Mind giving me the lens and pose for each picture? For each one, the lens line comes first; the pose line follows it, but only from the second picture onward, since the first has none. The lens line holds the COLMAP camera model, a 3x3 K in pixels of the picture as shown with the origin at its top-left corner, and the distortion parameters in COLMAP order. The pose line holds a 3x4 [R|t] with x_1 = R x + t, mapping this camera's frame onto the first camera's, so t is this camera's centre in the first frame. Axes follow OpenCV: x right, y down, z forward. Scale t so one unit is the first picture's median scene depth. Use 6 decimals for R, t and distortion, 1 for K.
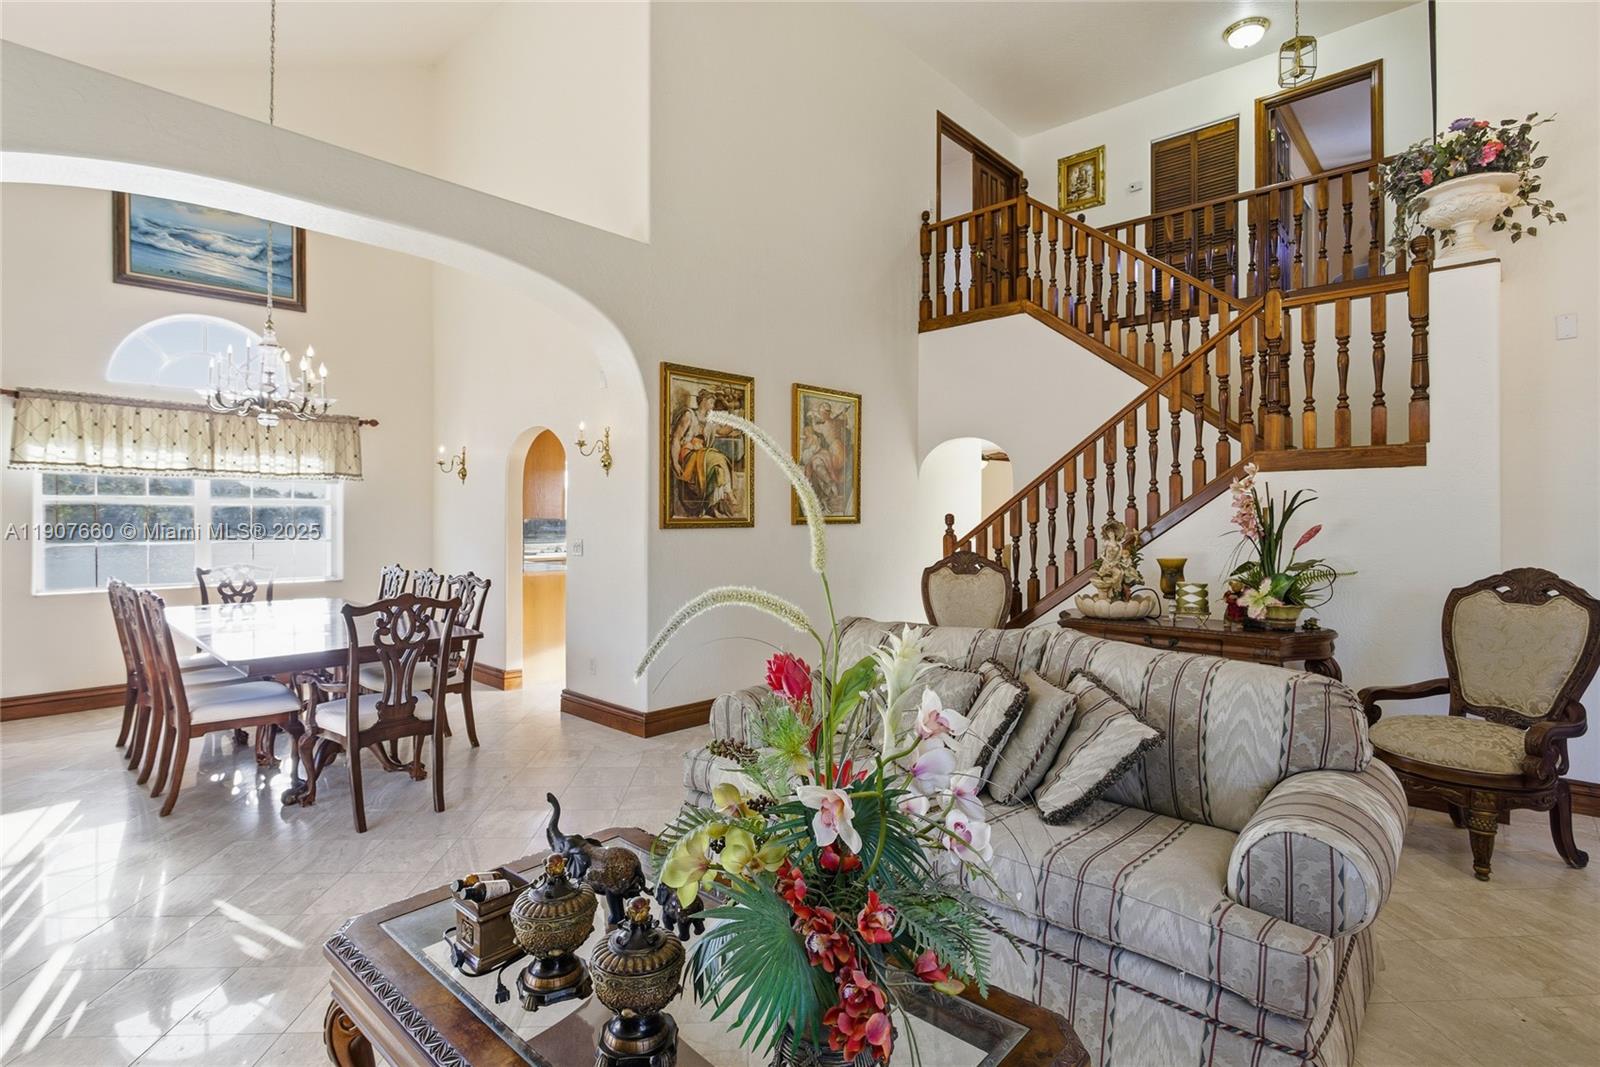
lens RADIAL K [[778.1, 0, 835.8], [0, 778.1, 520.2], [0, 0, 1]] dist [-0.013241, 0.005474]
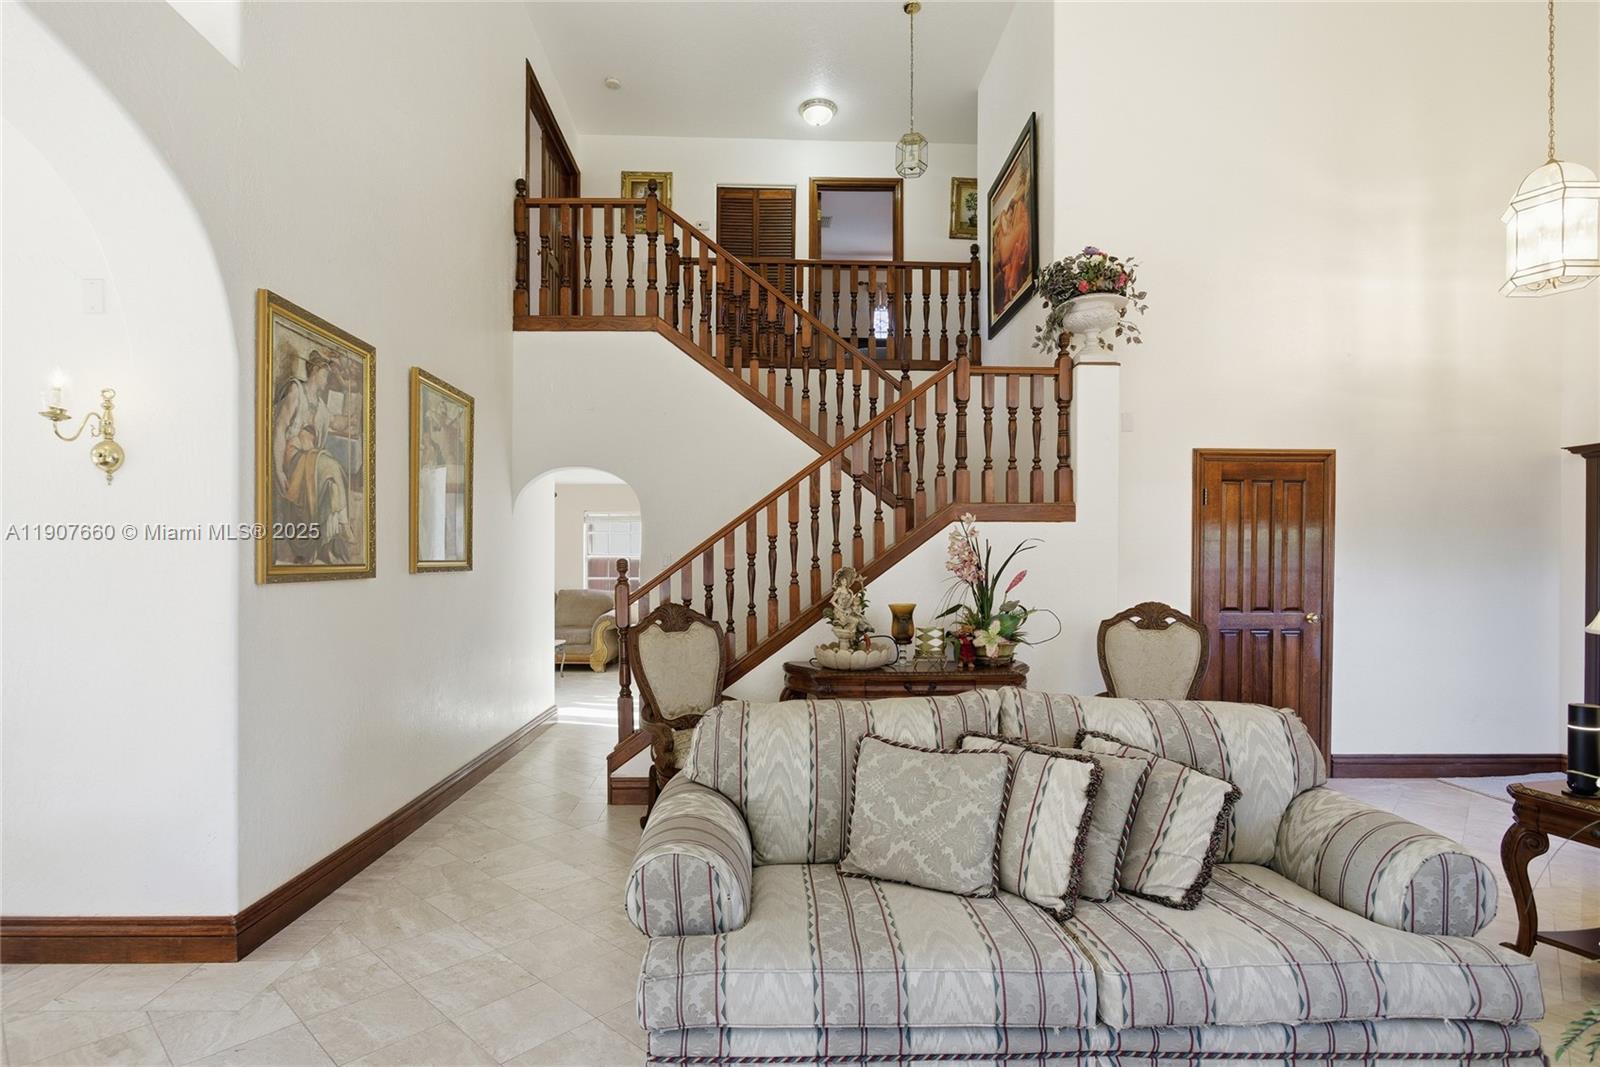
lens RADIAL K [[778.1, 0, 789.1], [0, 778.1, 567.9], [0, 0, 1]] dist [-0.013241, 0.005474]
pose [[0.732655, -0.004457, 0.680585, -0.314820], [0.000946, 0.999984, 0.005530, -0.003066], [-0.680599, -0.003408, 0.732648, 0.313190]]
